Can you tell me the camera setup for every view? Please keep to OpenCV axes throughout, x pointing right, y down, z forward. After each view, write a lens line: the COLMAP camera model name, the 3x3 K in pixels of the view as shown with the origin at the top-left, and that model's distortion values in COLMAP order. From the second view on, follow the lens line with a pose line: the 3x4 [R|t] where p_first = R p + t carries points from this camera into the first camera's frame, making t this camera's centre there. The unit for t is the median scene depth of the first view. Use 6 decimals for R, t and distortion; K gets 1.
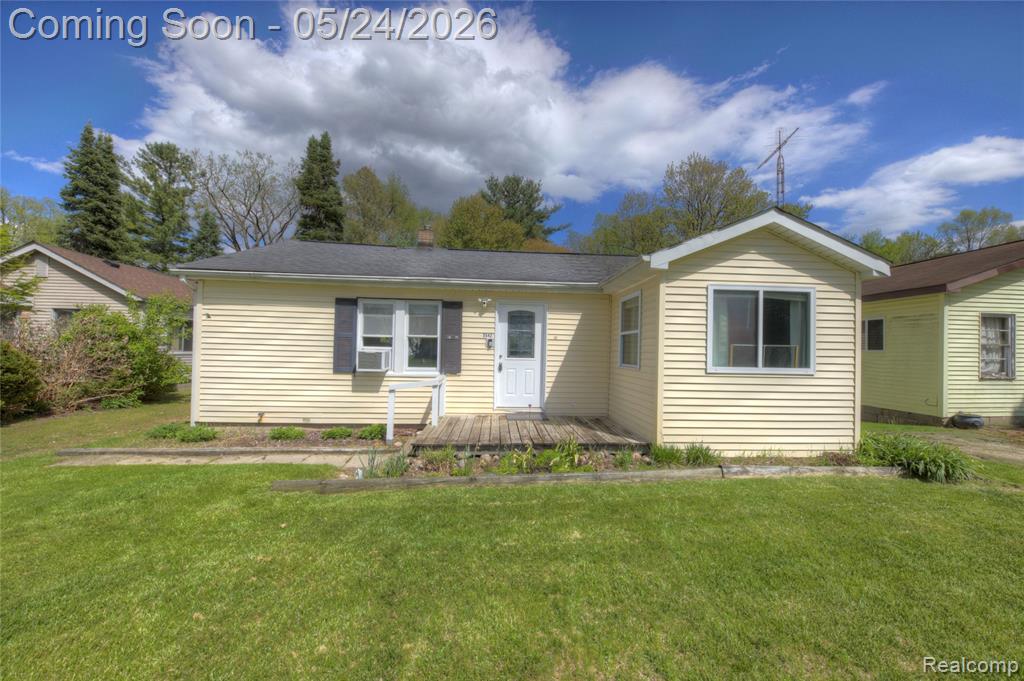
lens RADIAL K [[351.8, 0, 511.9], [0, 351.8, 344.6], [0, 0, 1]] dist [0.013751, -0.007673]
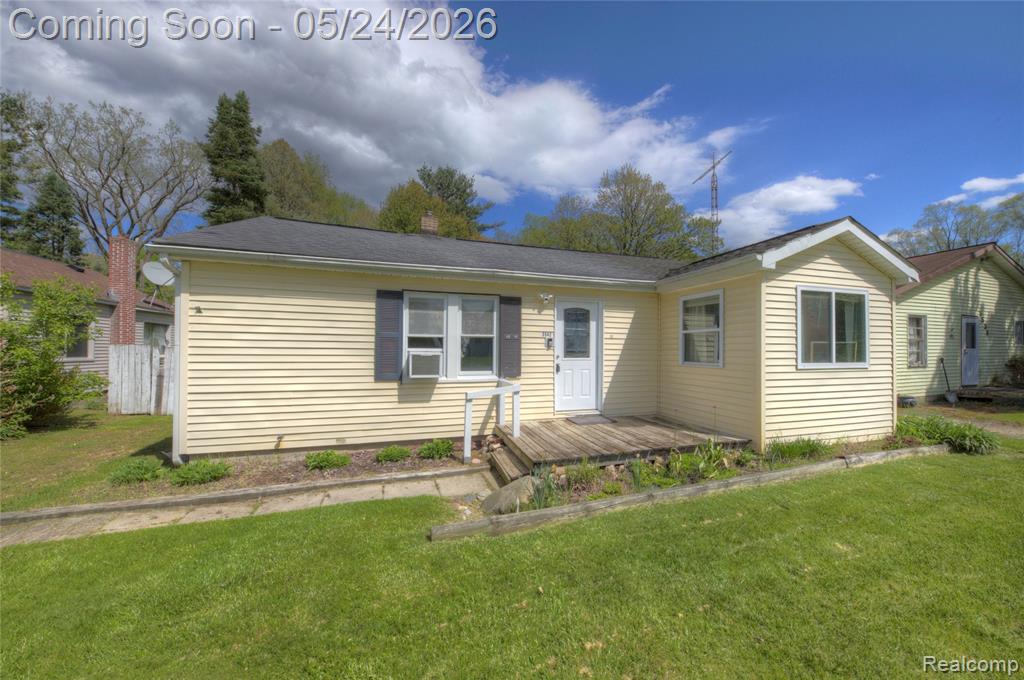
lens RADIAL K [[351.8, 0, 511.9], [0, 351.8, 344.1], [0, 0, 1]] dist [0.013751, -0.007673]
pose [[0.972170, -0.011760, 0.233983, -0.377880], [0.010579, 0.999924, 0.006303, -0.007420], [-0.234039, -0.003653, 0.972220, 0.124028]]
